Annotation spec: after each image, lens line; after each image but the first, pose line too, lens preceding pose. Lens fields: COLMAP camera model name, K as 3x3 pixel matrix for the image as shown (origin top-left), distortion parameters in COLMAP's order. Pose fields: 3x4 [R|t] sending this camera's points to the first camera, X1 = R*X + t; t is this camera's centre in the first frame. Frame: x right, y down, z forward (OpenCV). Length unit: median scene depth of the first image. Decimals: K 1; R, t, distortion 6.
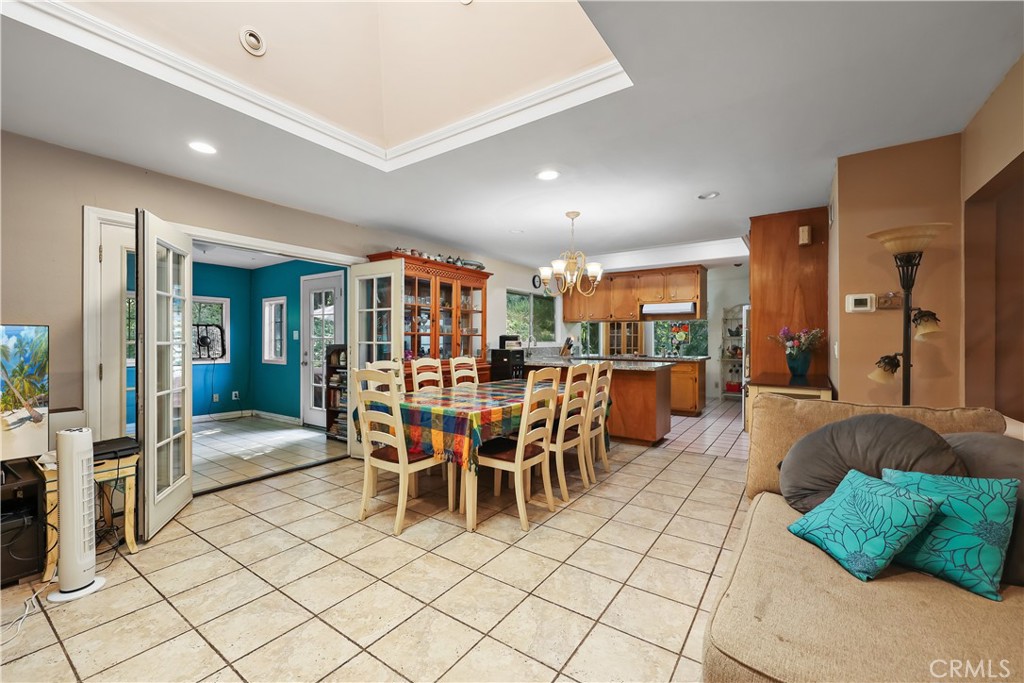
lens RADIAL K [[419.6, 0, 507.9], [0, 419.6, 339.0], [0, 0, 1]] dist [-0.003766, -0.000244]
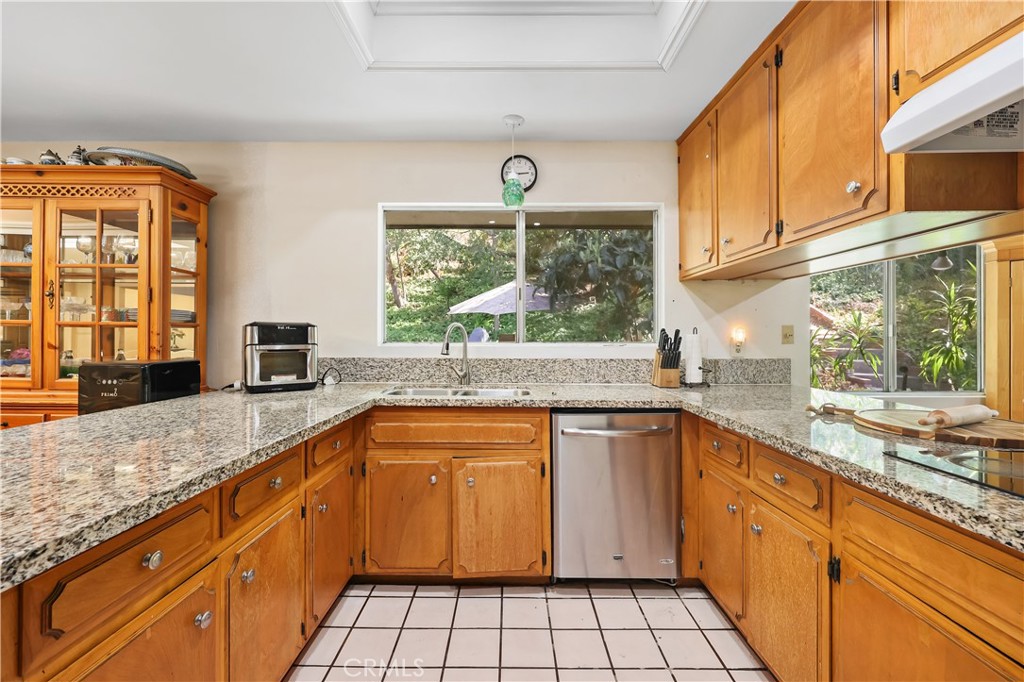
lens RADIAL K [[419.6, 0, 509.3], [0, 419.6, 333.8], [0, 0, 1]] dist [-0.003766, -0.000244]
pose [[0.570196, -0.004596, -0.821496, 0.461736], [-0.001648, 0.999976, -0.006738, 0.002333], [0.821507, 0.005196, 0.570175, 1.024008]]
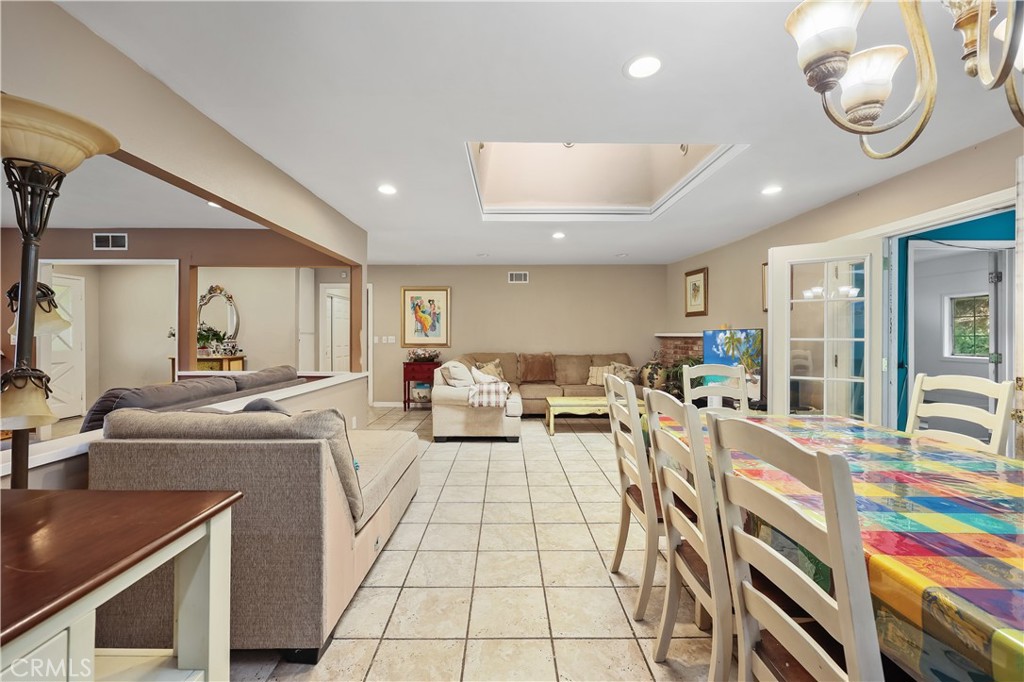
lens RADIAL K [[419.6, 0, 506.2], [0, 419.6, 339.5], [0, 0, 1]] dist [-0.003766, -0.000244]
pose [[-0.820929, 0.000324, -0.571030, 0.318126], [-0.000110, 1.000000, 0.000725, 0.004990], [0.571030, 0.000658, -0.820929, 0.727862]]
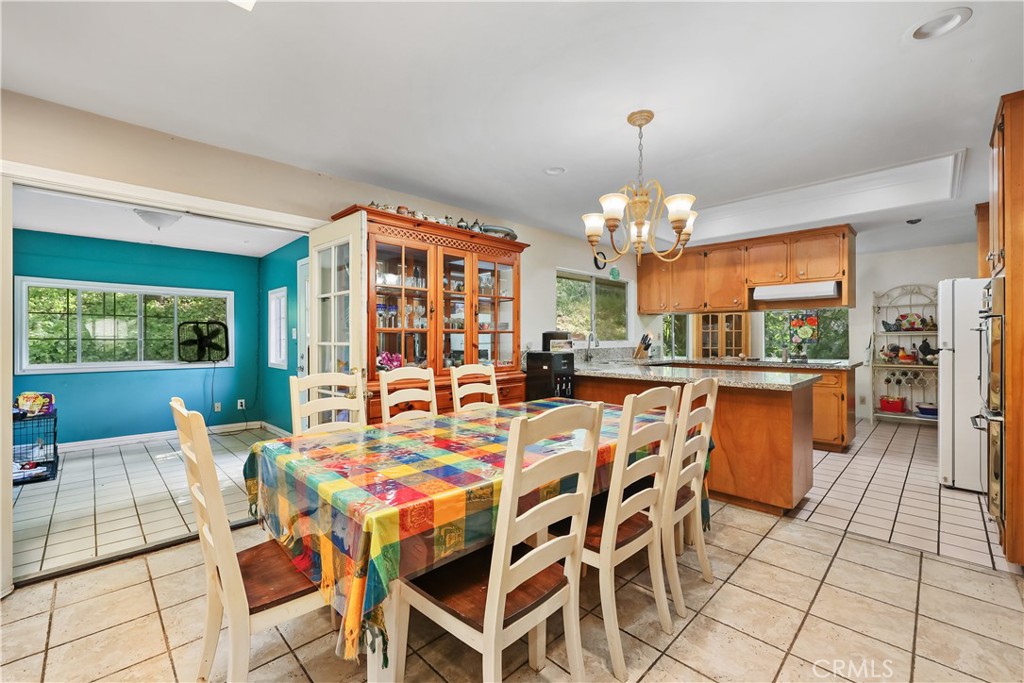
lens RADIAL K [[419.6, 0, 510.9], [0, 419.6, 337.4], [0, 0, 1]] dist [-0.003766, -0.000244]
pose [[0.983424, -0.004419, -0.181266, 0.060592], [0.004579, 0.999989, 0.000465, -0.000248], [0.181262, -0.001288, 0.983434, 0.295848]]
